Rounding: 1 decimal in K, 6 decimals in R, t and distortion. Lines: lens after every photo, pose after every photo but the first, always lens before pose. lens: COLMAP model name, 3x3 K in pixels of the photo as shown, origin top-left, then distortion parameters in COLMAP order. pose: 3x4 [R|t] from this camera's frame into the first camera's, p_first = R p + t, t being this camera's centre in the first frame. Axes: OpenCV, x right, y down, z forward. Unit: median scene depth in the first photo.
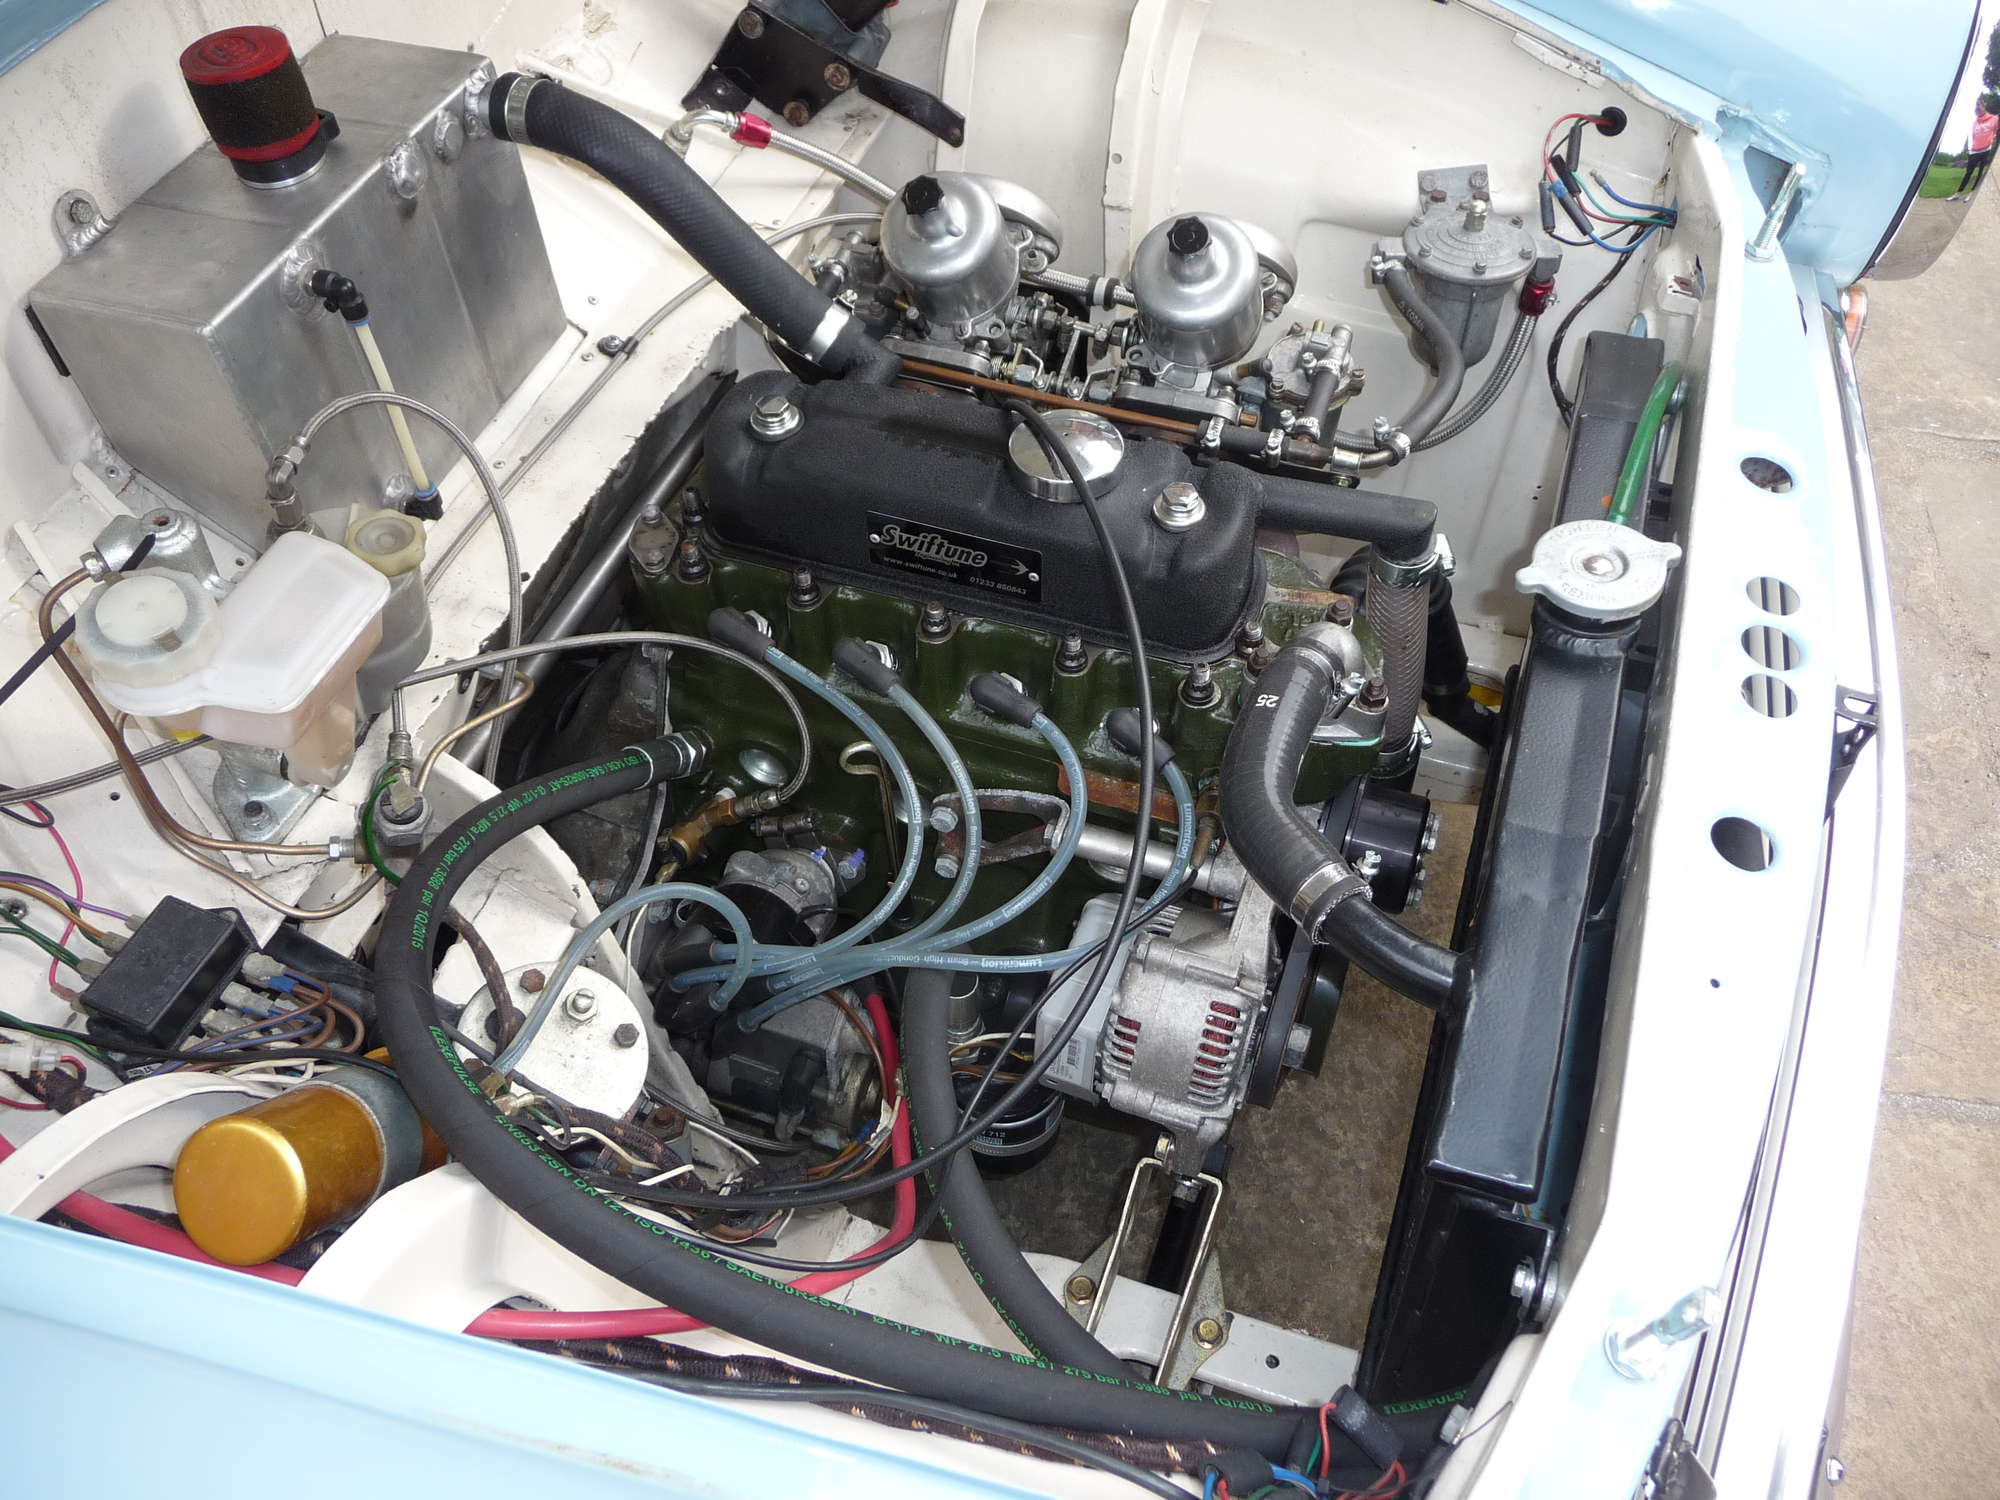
lens RADIAL K [[1620.8, 0, 1000.0], [0, 1620.8, 750.0], [0, 0, 1]] dist [-0.033386, 0.012571]
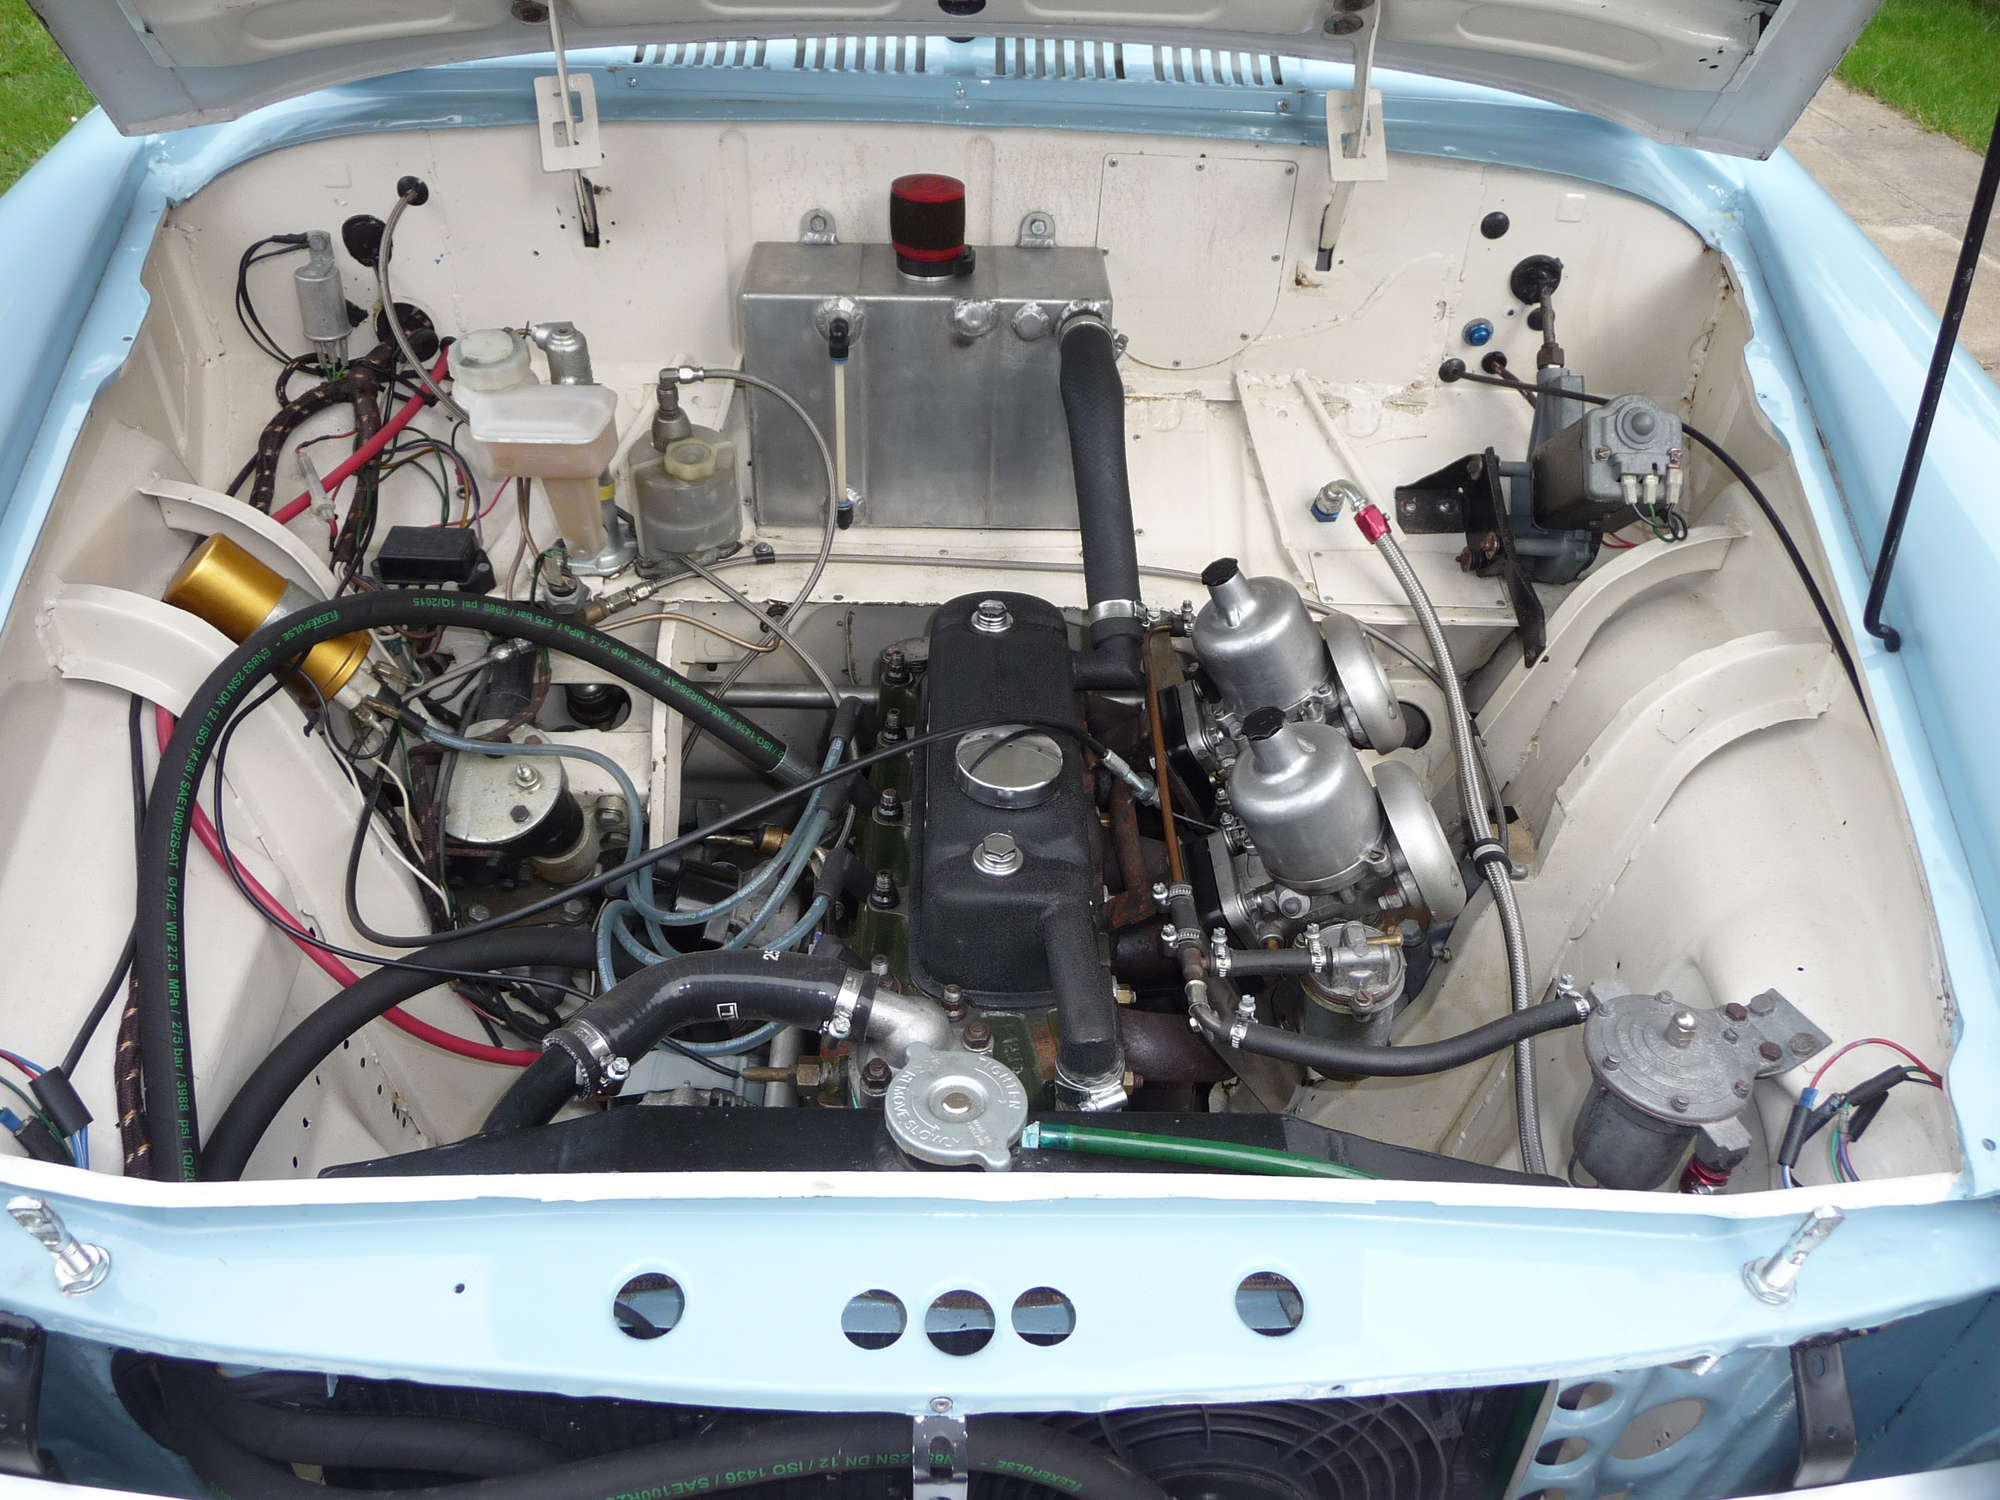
lens RADIAL K [[1620.8, 0, 1000.0], [0, 1620.8, 750.0], [0, 0, 1]] dist [-0.033386, 0.012571]
pose [[0.361403, 0.601637, -0.712334, 0.910970], [-0.747861, 0.643303, 0.163906, -0.409229], [0.556858, 0.473491, 0.682433, 0.297239]]
